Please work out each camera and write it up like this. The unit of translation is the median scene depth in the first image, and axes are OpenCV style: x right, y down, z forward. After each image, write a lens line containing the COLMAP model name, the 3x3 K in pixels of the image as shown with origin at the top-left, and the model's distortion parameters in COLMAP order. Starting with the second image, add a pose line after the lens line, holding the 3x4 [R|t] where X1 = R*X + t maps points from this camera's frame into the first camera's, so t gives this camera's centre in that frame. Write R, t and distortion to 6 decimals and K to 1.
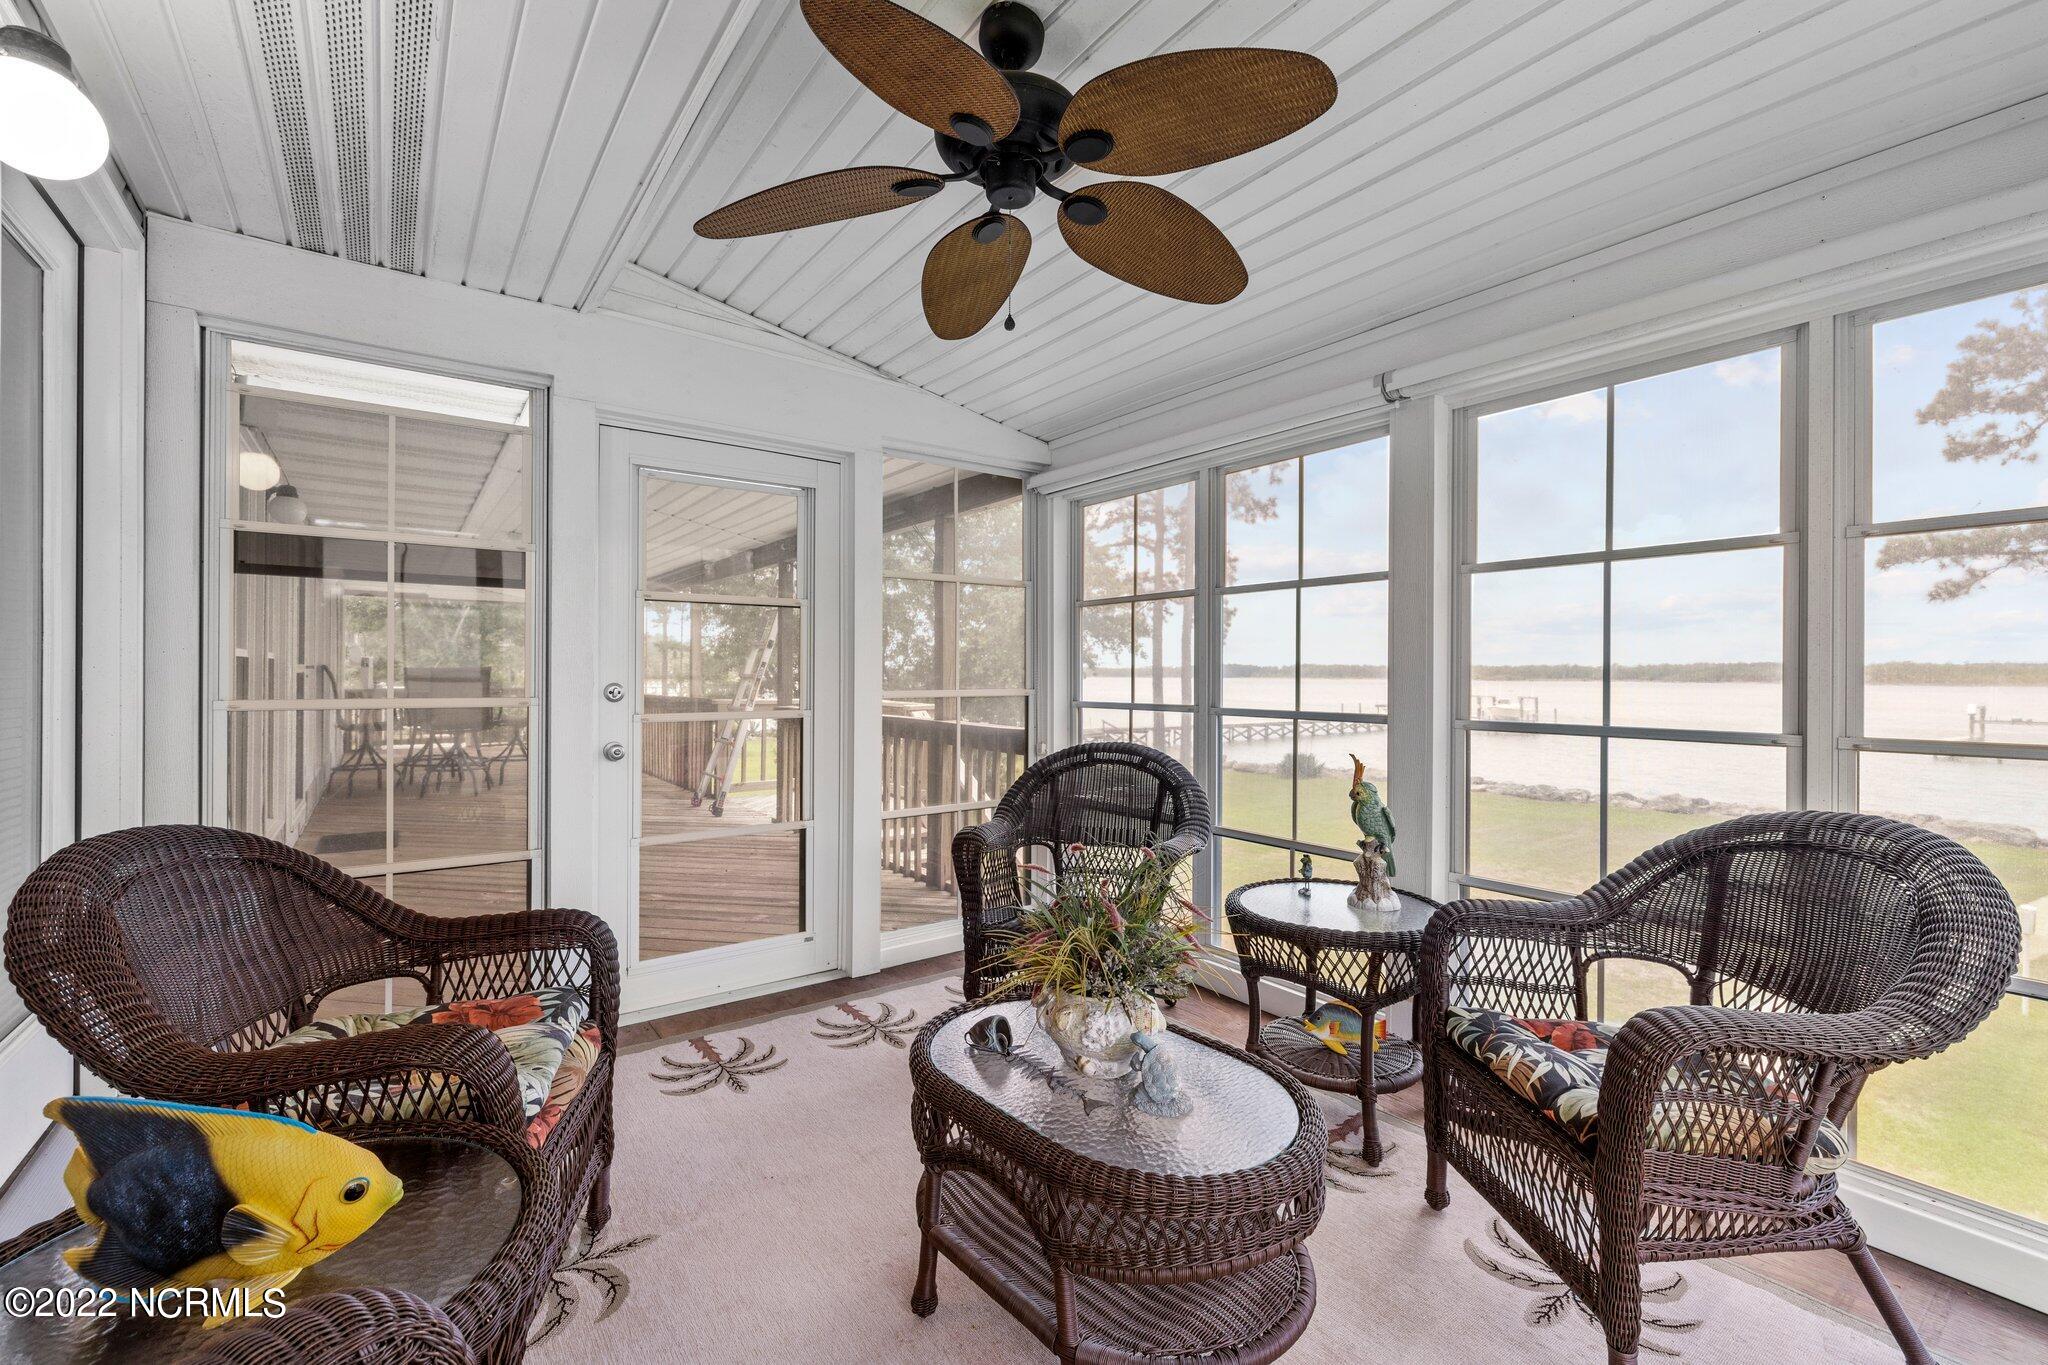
lens RADIAL K [[886.2, 0, 1045.7], [0, 886.2, 683.7], [0, 0, 1]] dist [0.003373, -0.000655]
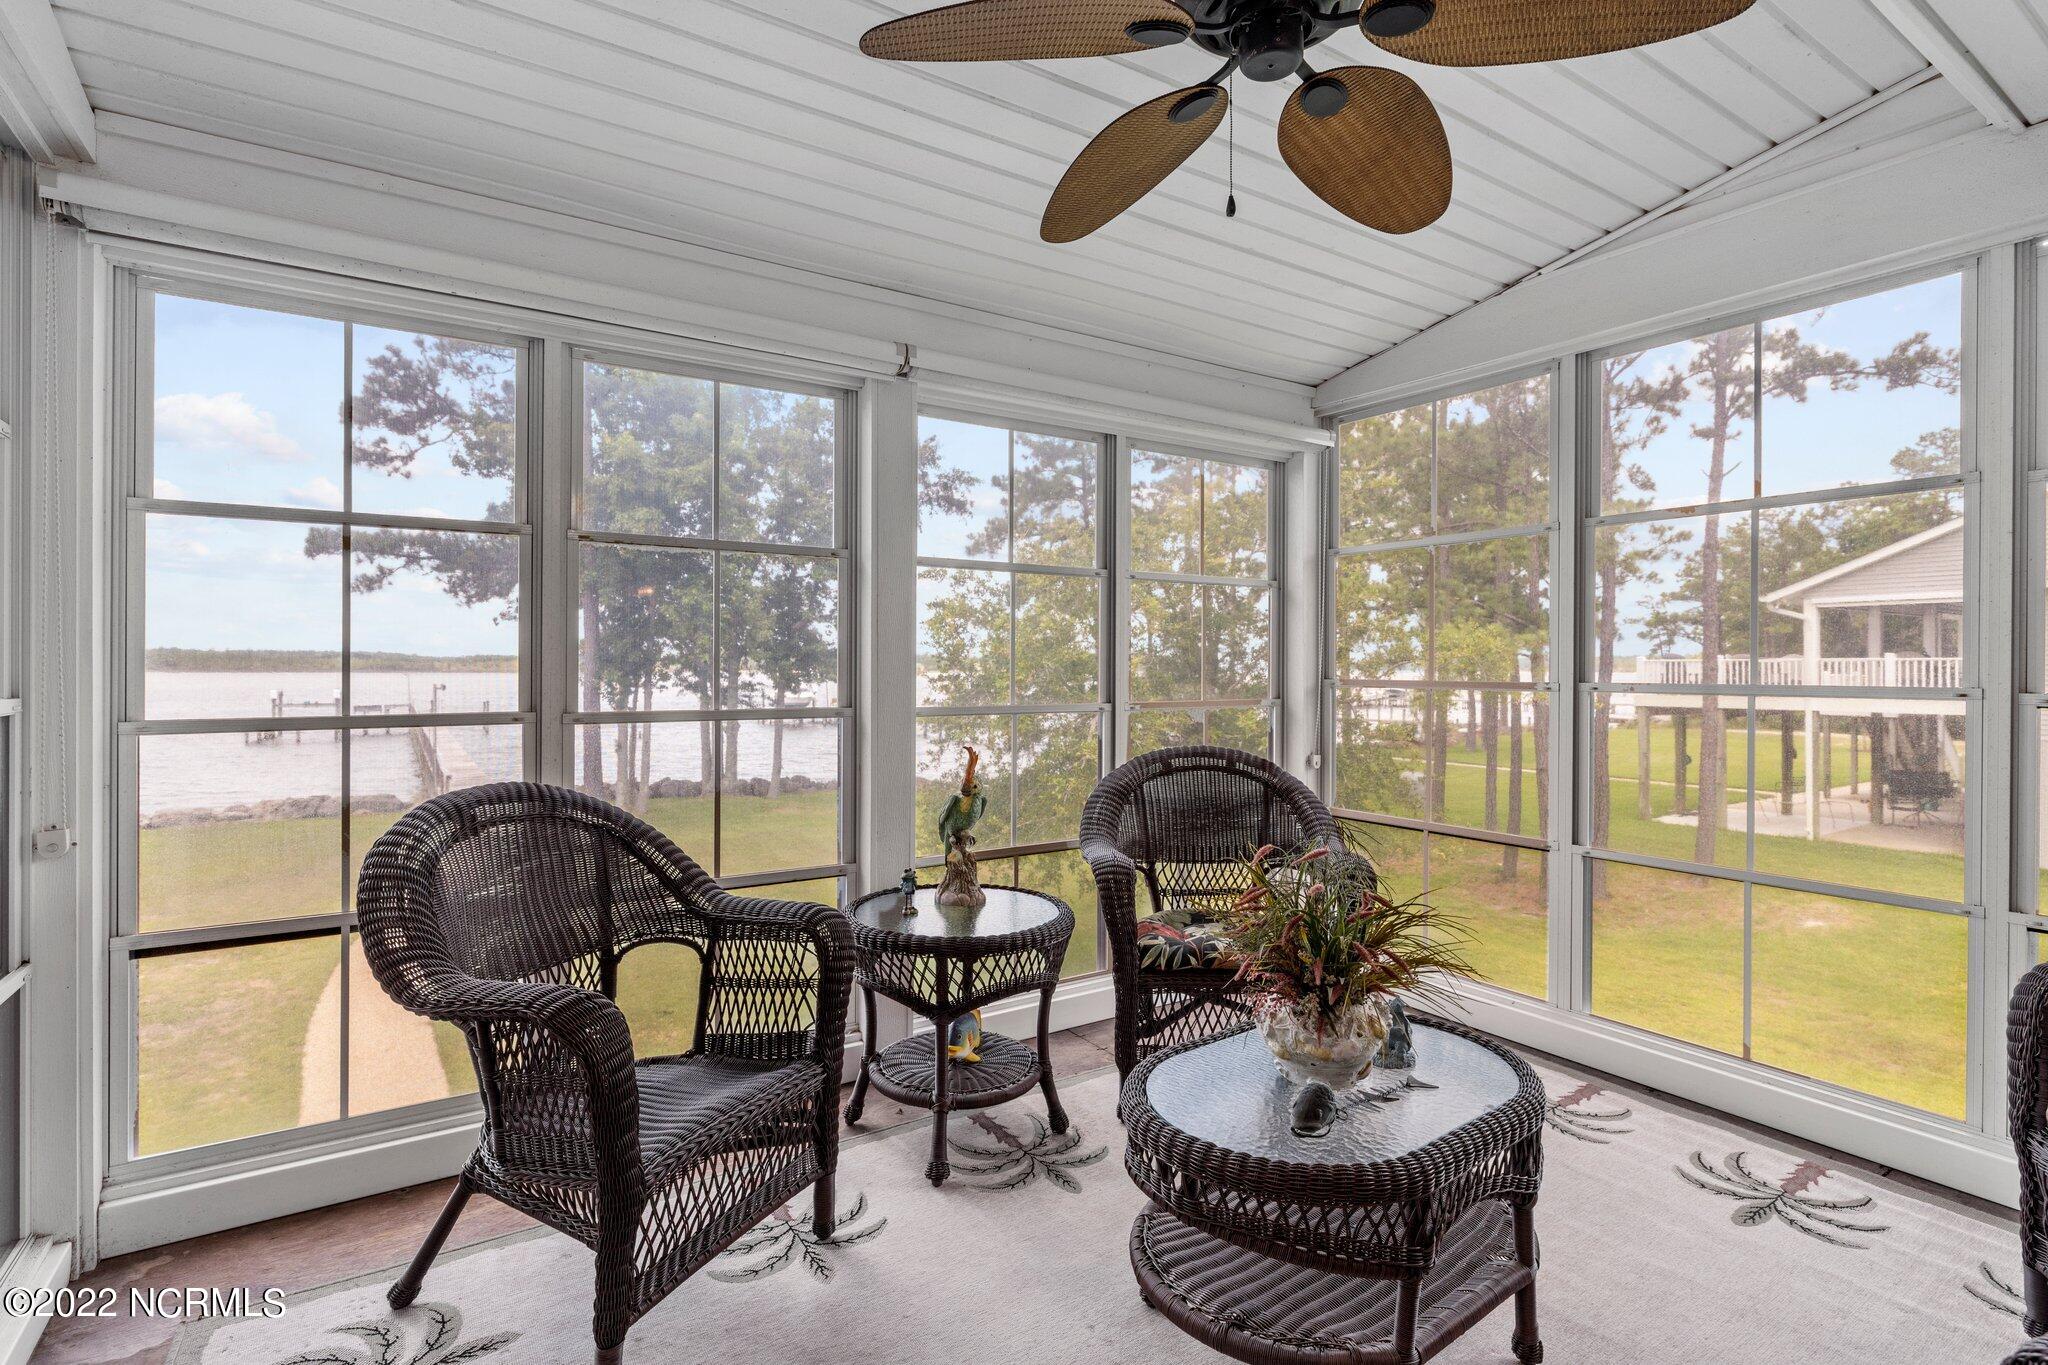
lens RADIAL K [[965.0, 0, 1016.7], [0, 965.0, 664.8], [0, 0, 1]] dist [-0.003479, -0.000338]
pose [[0.066808, -0.002907, 0.997762, -0.217079], [0.008950, 0.999957, 0.002314, -0.003732], [-0.997726, 0.008775, 0.066831, 0.278785]]
